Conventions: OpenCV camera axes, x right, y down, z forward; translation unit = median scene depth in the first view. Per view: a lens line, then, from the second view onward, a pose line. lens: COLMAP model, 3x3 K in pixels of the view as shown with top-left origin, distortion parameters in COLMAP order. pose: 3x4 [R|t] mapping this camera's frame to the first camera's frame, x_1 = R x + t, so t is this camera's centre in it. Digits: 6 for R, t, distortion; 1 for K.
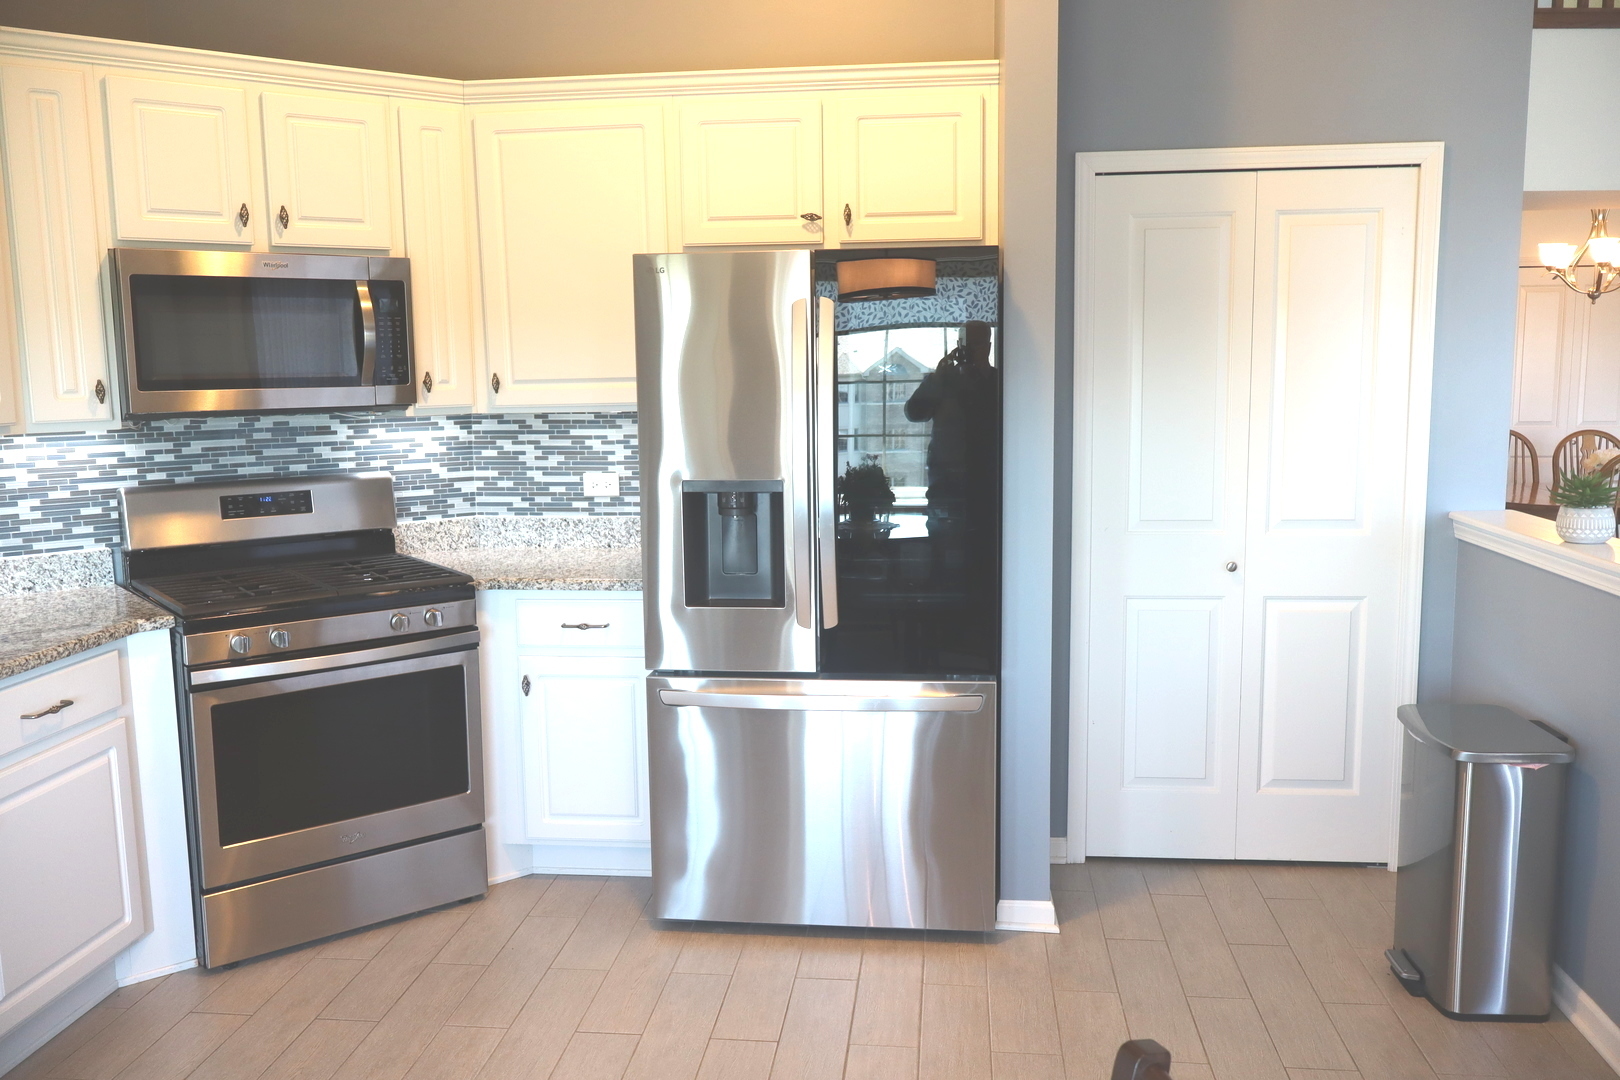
lens RADIAL K [[1334.8, 0, 797.7], [0, 1334.8, 538.1], [0, 0, 1]] dist [-0.013606, 0.014731]
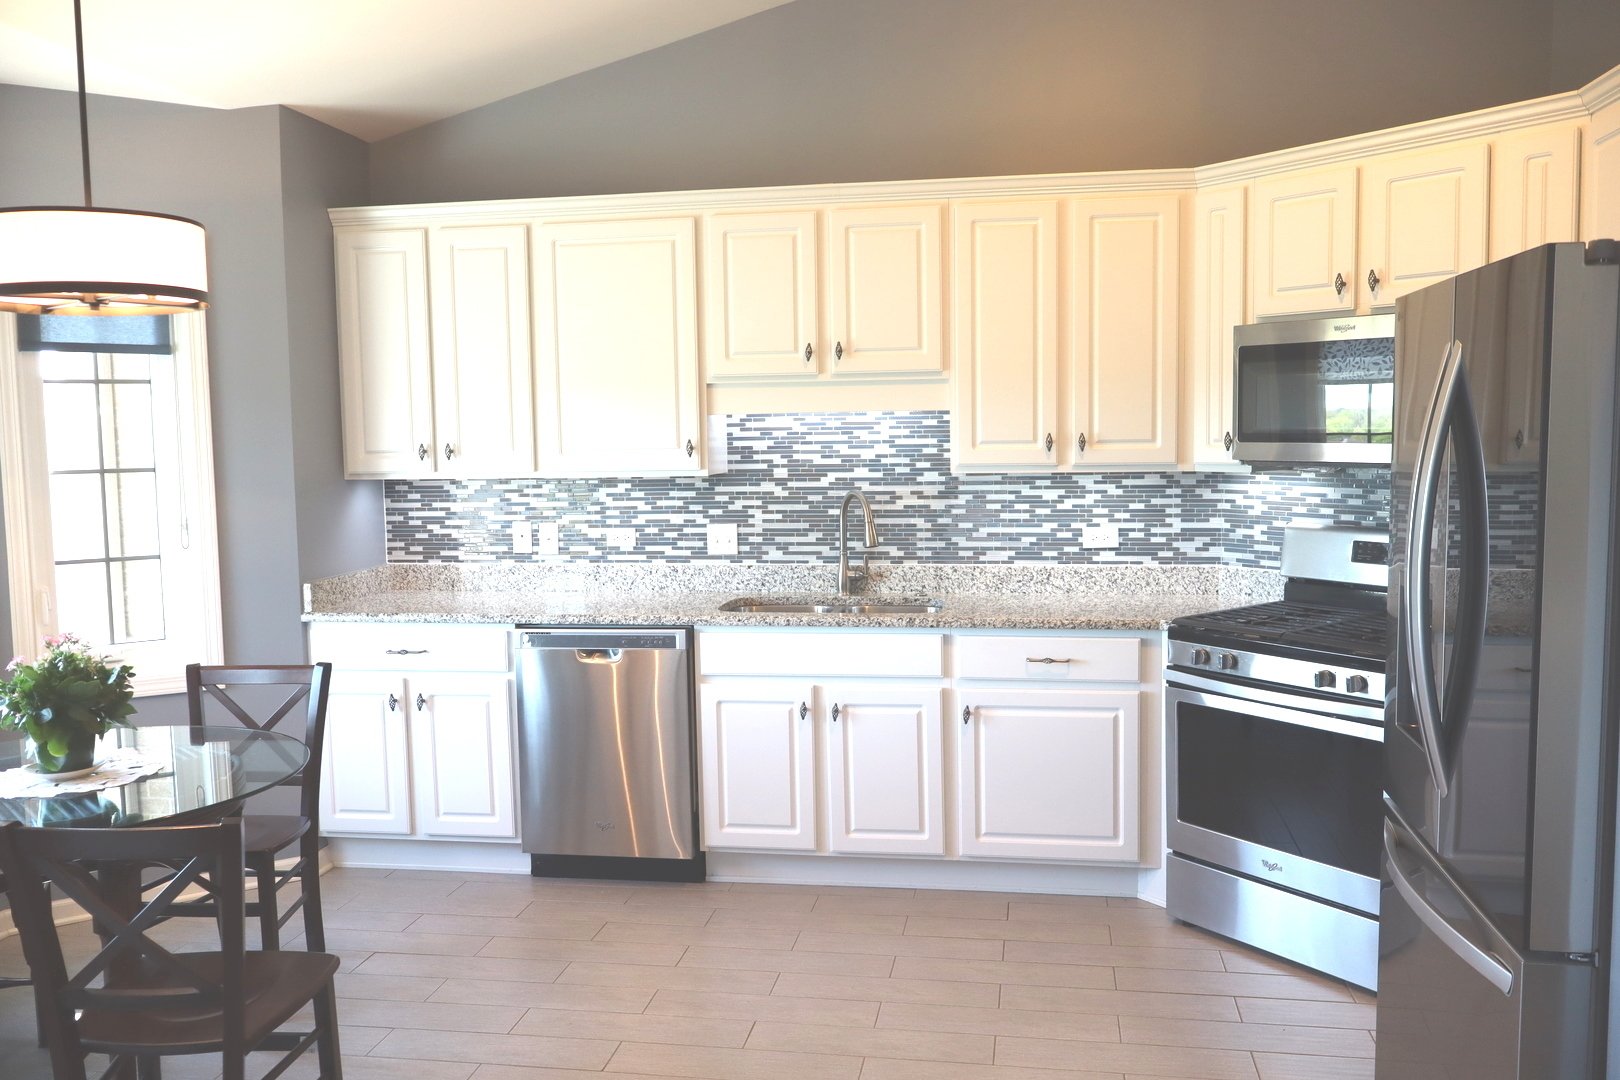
lens RADIAL K [[1334.8, 0, 802.2], [0, 1334.8, 532.9], [0, 0, 1]] dist [-0.013606, 0.014731]
pose [[-0.055310, 0.098247, -0.993624, 0.688300], [-0.122217, 0.986998, 0.104395, -0.098894], [0.990961, 0.127212, -0.042583, 0.619876]]
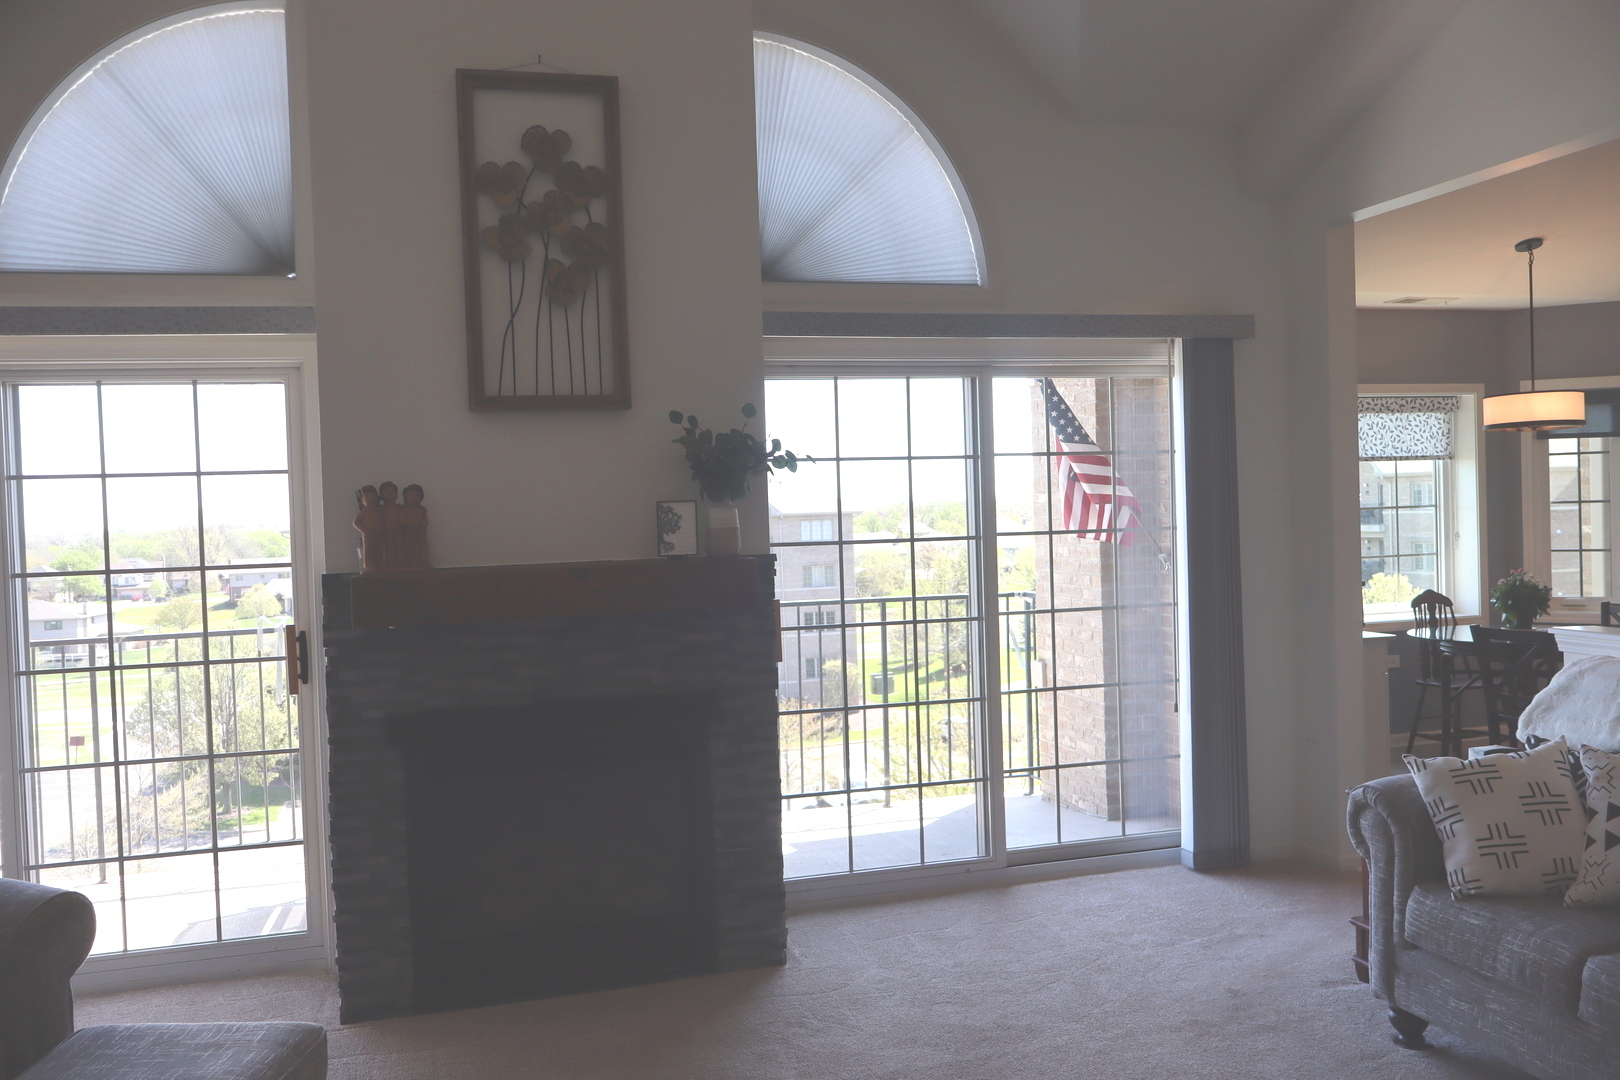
lens RADIAL K [[1334.8, 0, 805.0], [0, 1334.8, 532.0], [0, 0, 1]] dist [-0.013606, 0.014731]
pose [[-0.927696, 0.051071, -0.369826, 1.555754], [-0.006878, 0.988093, 0.153703, -0.233599], [0.373272, 0.145133, -0.916299, 1.505040]]
